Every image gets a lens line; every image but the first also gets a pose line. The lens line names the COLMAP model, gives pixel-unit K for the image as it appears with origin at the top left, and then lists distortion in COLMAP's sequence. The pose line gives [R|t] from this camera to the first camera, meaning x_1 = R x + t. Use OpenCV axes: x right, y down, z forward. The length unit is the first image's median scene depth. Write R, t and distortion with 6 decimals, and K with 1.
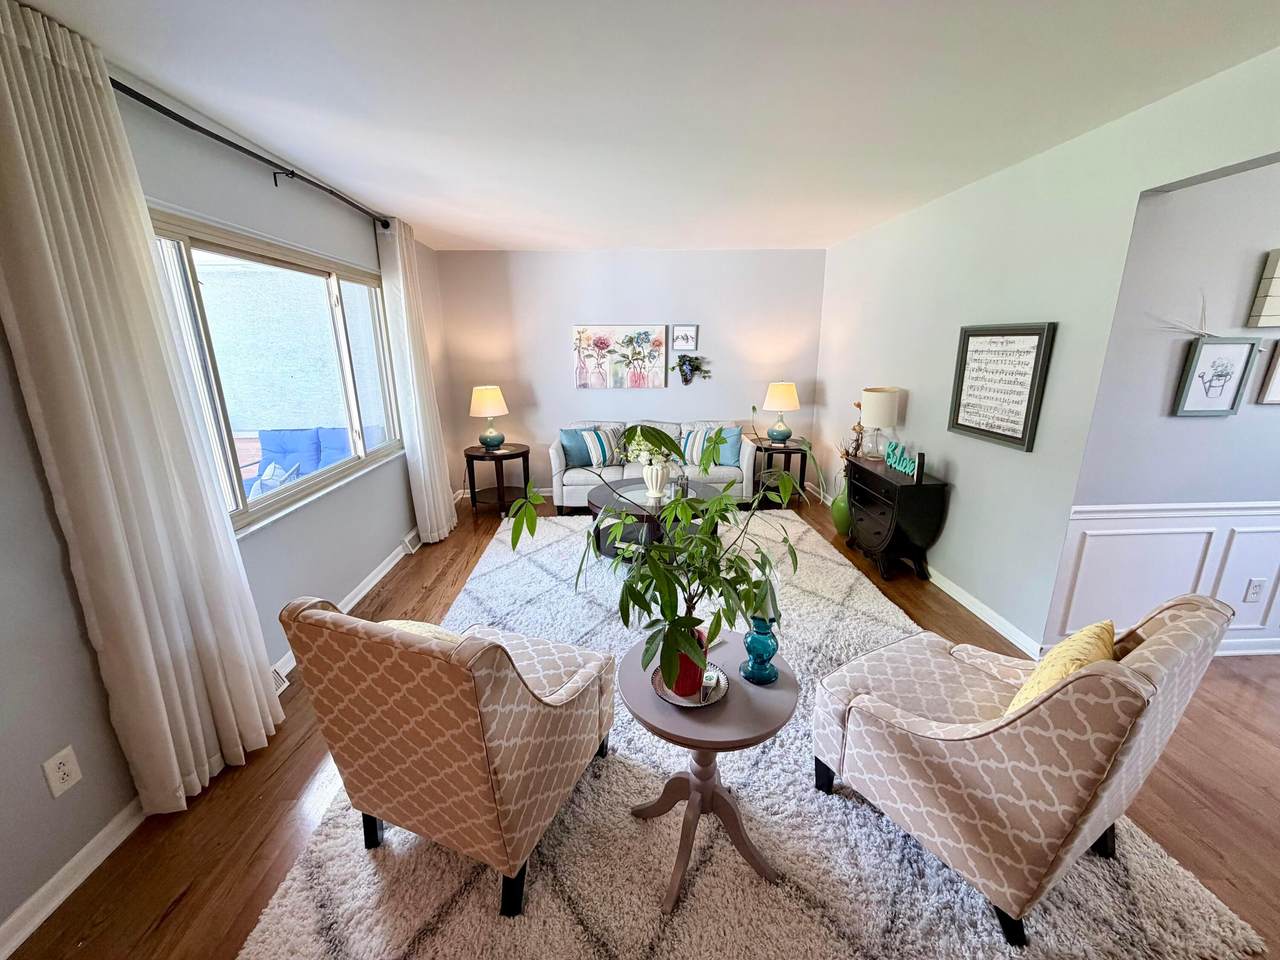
lens RADIAL K [[512.9, 0, 637.0], [0, 512.9, 478.6], [0, 0, 1]] dist [0.001341, 0.000137]
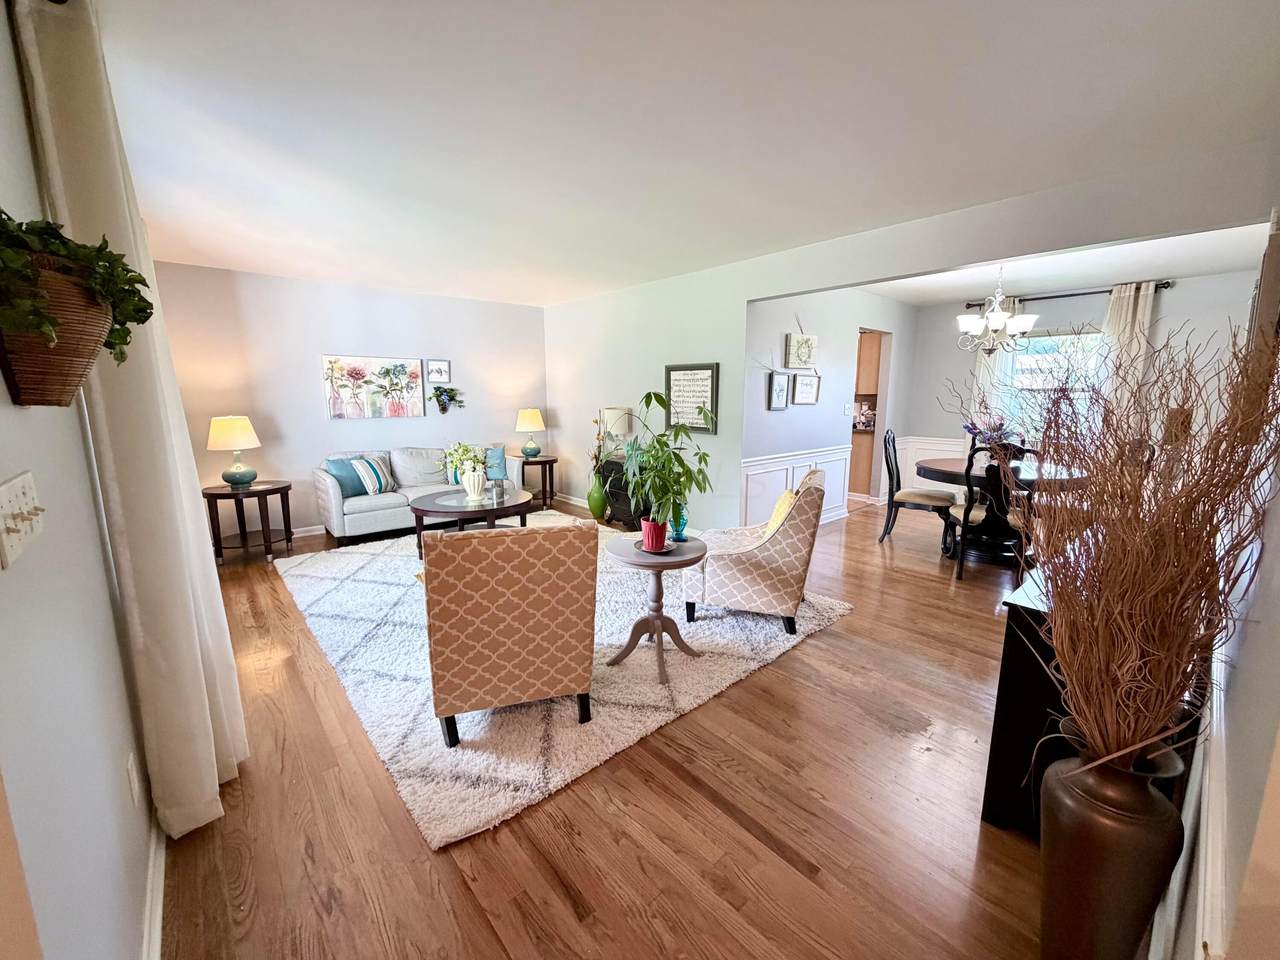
lens RADIAL K [[512.9, 0, 640.6], [0, 512.9, 478.4], [0, 0, 1]] dist [0.001341, 0.000137]
pose [[0.777018, -0.097124, 0.621940, -0.454103], [0.154174, 0.987296, -0.038437, 0.103264], [-0.610306, 0.125753, 0.782121, -0.166642]]
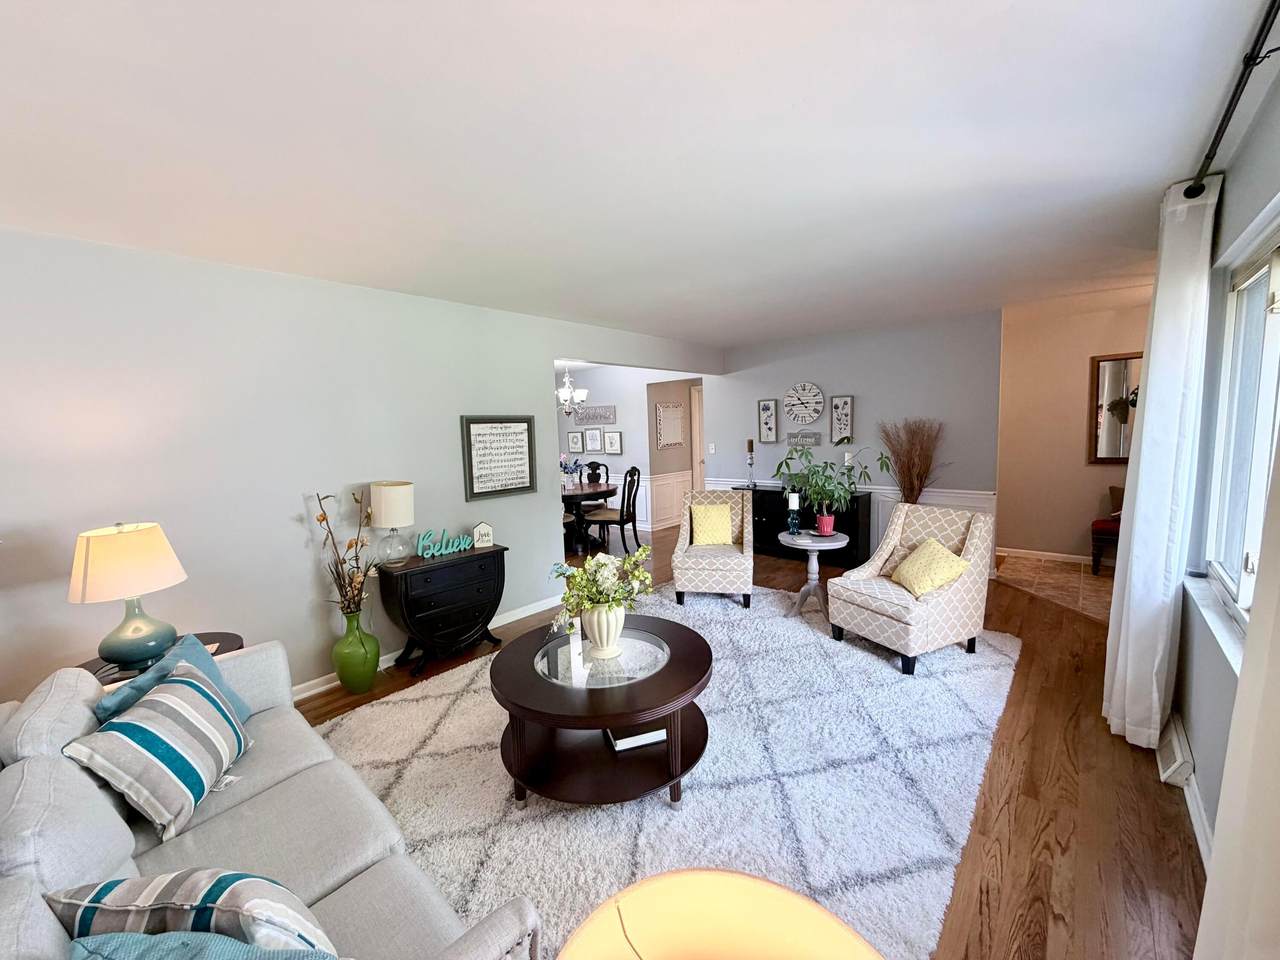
lens RADIAL K [[512.9, 0, 642.7], [0, 512.9, 480.3], [0, 0, 1]] dist [0.001341, 0.000137]
pose [[-0.720844, -0.053962, 0.690993, -0.497796], [0.204979, 0.935770, 0.286911, -0.402111], [-0.662093, 0.348457, -0.663483, 1.530001]]
